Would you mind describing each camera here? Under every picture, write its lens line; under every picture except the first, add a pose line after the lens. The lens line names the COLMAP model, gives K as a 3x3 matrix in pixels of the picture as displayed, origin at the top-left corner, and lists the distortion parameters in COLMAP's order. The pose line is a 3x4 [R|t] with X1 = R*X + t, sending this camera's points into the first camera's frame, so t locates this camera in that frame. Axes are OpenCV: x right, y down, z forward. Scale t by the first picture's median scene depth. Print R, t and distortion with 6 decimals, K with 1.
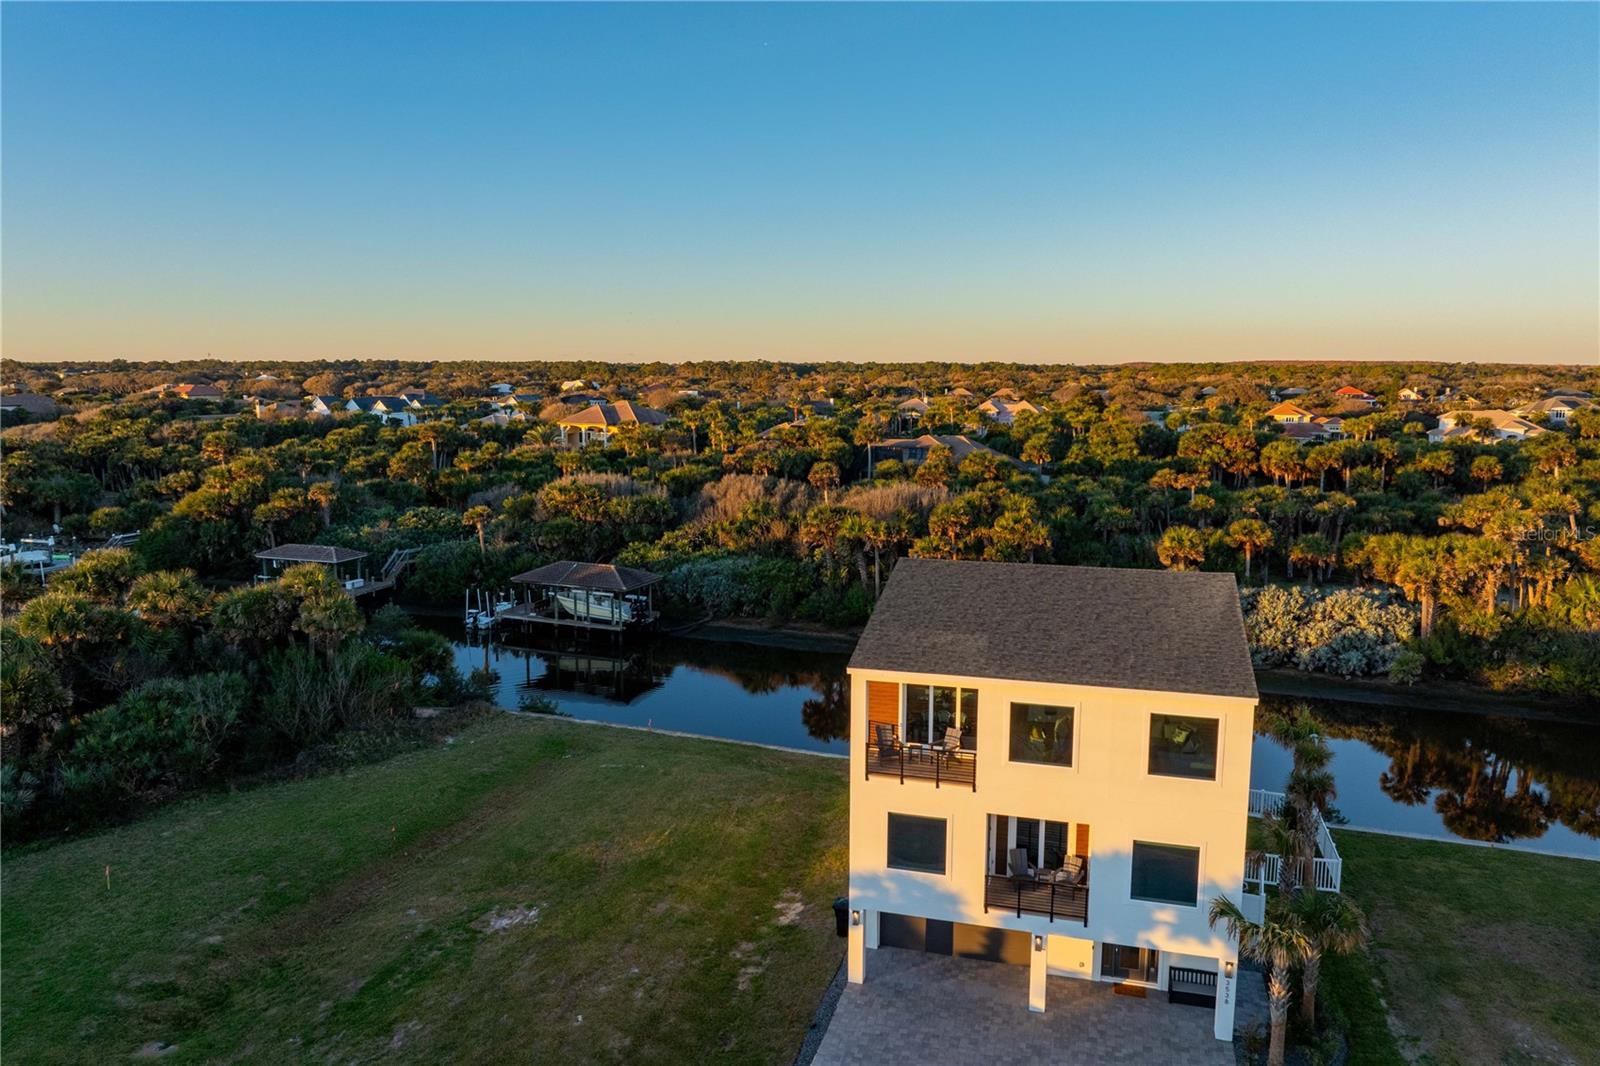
lens RADIAL K [[1101.8, 0, 800.0], [0, 1101.8, 533.0], [0, 0, 1]] dist [0.006026, -0.001649]
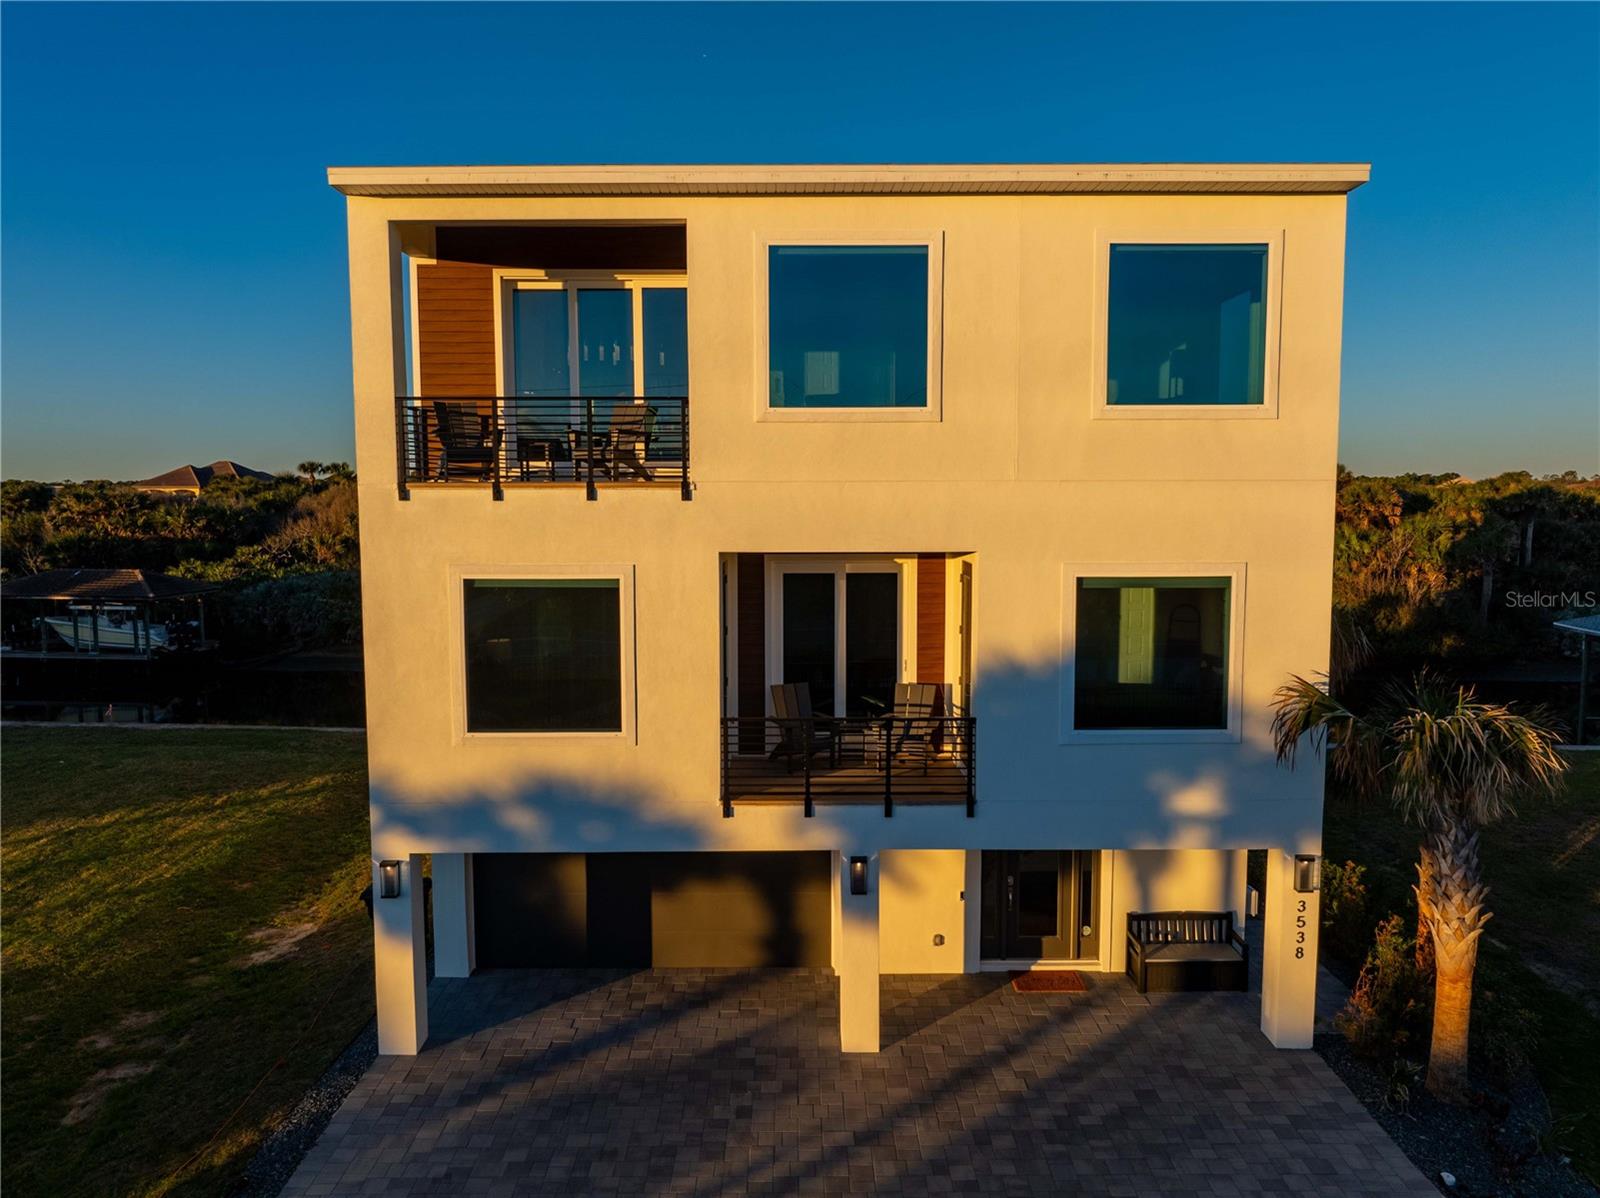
lens RADIAL K [[1115.4, 0, 791.9], [0, 1115.4, 592.3], [0, 0, 1]] dist [0.000865, 0.004385]
pose [[0.961277, -0.027336, 0.274227, 0.080951], [0.046838, 0.996797, -0.064822, 0.281750], [-0.271576, 0.075156, 0.959478, 0.583554]]
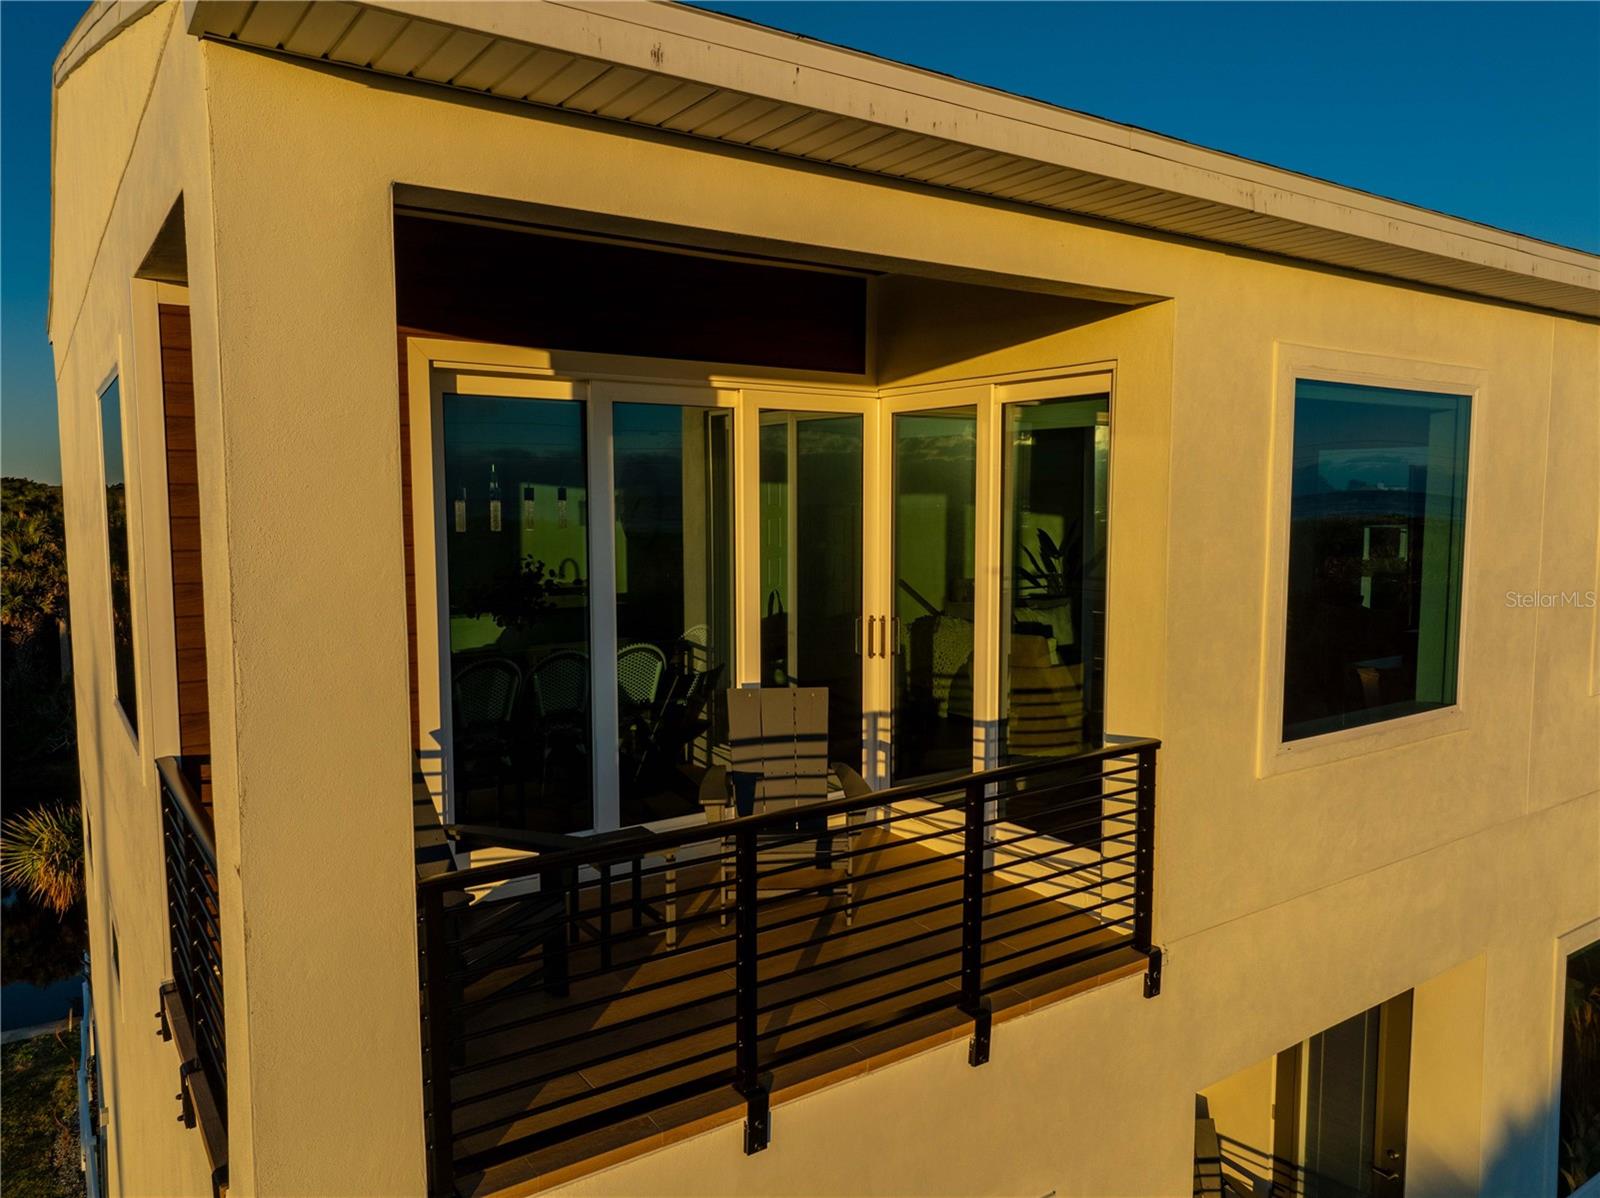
lens RADIAL K [[1115.4, 0, 791.9], [0, 1115.4, 592.3], [0, 0, 1]] dist [0.000865, 0.004385]
pose [[0.640947, -0.068121, 0.764556, 0.008318], [0.124994, 0.992022, -0.016397, 0.168855], [-0.757340, 0.106074, 0.644349, 0.881124]]
